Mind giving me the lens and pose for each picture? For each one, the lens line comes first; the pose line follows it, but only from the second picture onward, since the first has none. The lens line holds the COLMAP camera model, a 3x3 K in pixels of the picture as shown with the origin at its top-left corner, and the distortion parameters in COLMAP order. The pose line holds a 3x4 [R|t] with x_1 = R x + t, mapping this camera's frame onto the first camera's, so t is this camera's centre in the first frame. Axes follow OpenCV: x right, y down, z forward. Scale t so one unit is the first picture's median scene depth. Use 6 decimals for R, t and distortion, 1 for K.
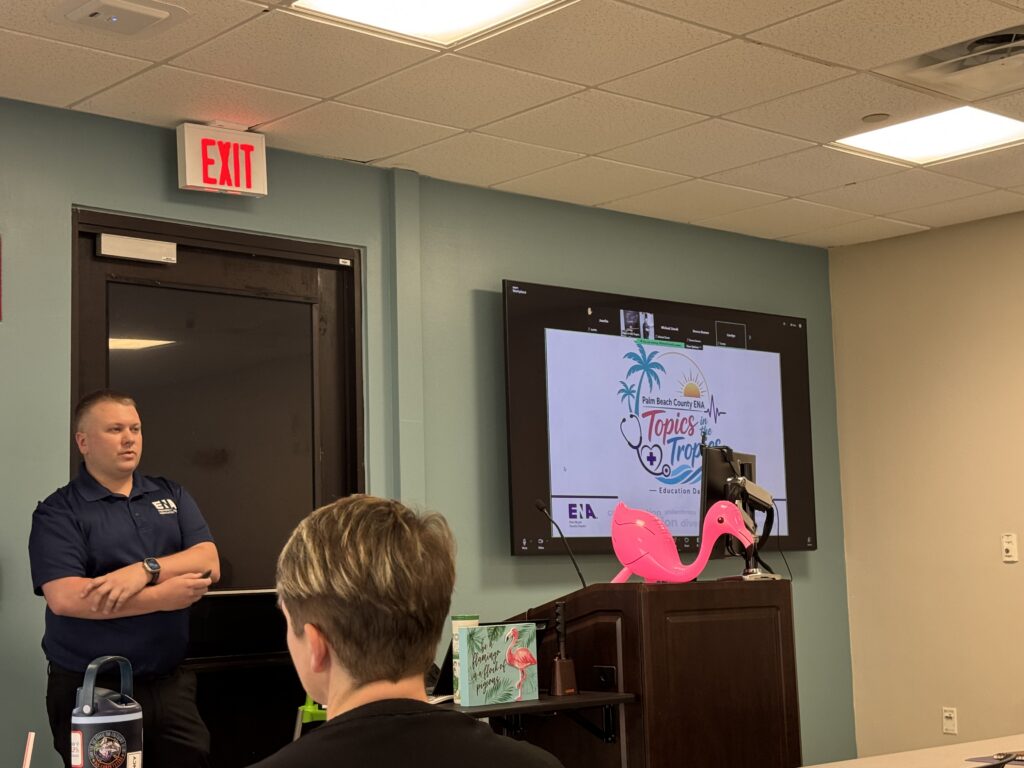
lens RADIAL K [[1614.3, 0, 505.5], [0, 1614.3, 378.2], [0, 0, 1]] dist [0.120828, 0.000000]
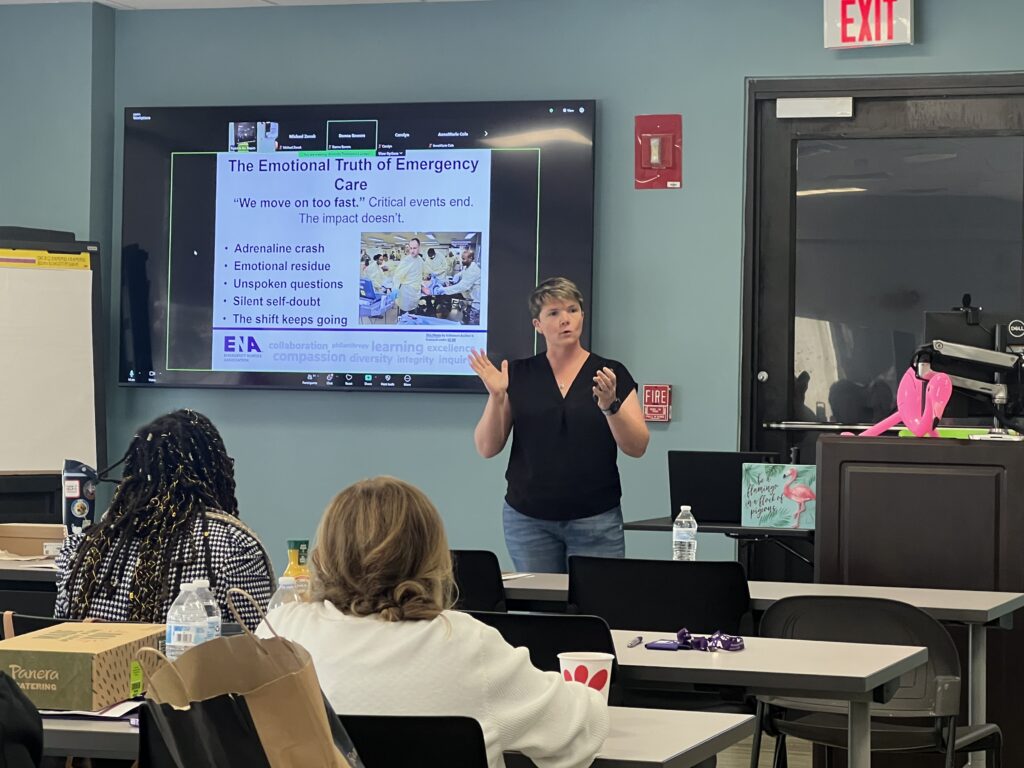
lens RADIAL K [[2835.6, 0, 517.3], [0, 2835.6, 381.1], [0, 0, 1]] dist [0.100472, 0.000000]
pose [[0.496036, 0.035994, -0.867556, 1.317330], [0.073280, 0.993841, 0.083133, -0.070227], [0.865204, -0.104811, 0.490343, -0.114582]]
